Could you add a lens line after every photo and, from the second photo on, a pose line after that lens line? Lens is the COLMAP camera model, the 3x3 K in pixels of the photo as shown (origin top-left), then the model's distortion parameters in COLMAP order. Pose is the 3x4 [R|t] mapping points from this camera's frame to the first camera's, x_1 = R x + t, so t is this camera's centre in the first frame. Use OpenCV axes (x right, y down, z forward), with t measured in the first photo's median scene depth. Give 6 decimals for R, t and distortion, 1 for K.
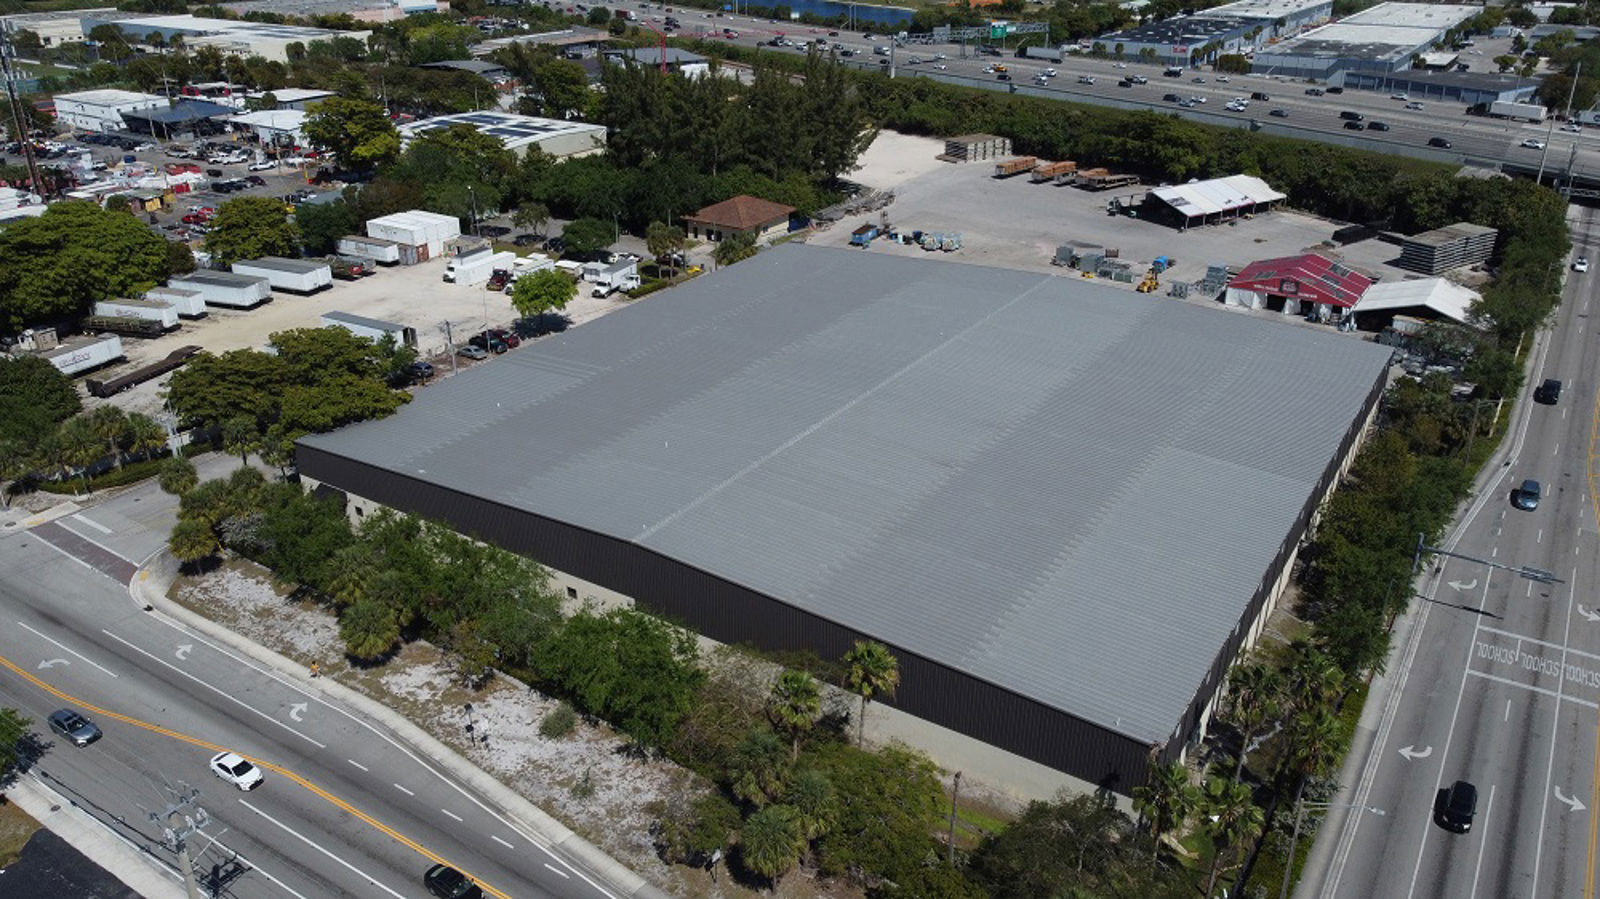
lens RADIAL K [[1228.6, 0, 800.0], [0, 1228.6, 449.5], [0, 0, 1]] dist [0.001368, -0.003427]
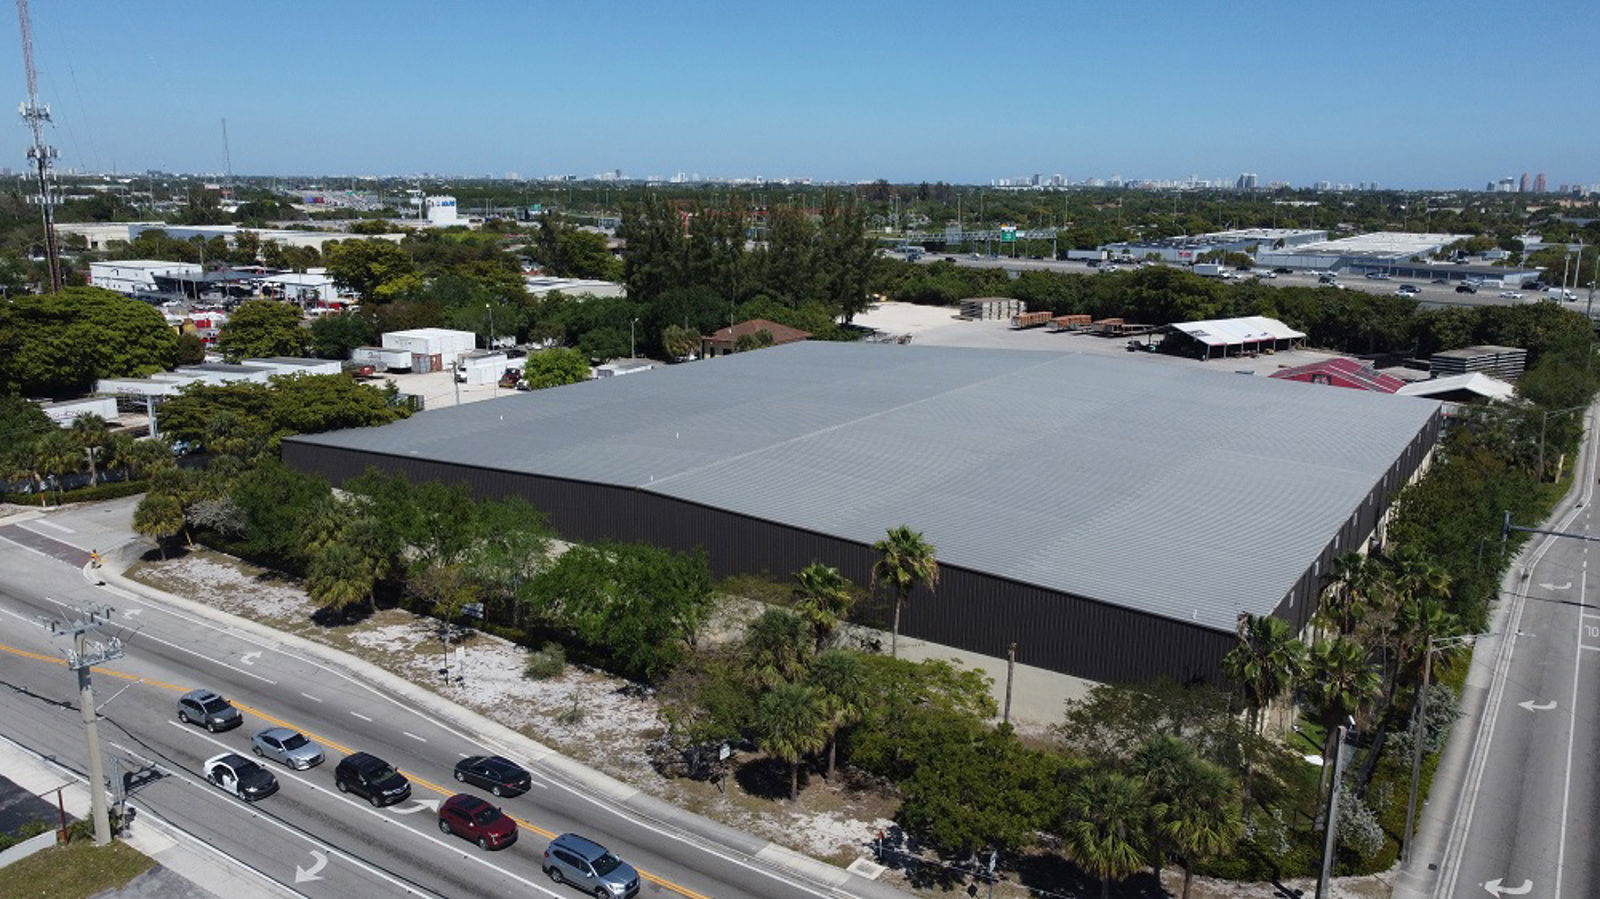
lens RADIAL K [[1225.8, 0, 800.0], [0, 1225.8, 449.5], [0, 0, 1]] dist [0.000160, -0.004953]
pose [[0.999876, 0.012928, -0.008947, -0.006865], [-0.014512, 0.977831, -0.208893, 0.169990], [0.006048, 0.208997, 0.977898, 0.079870]]
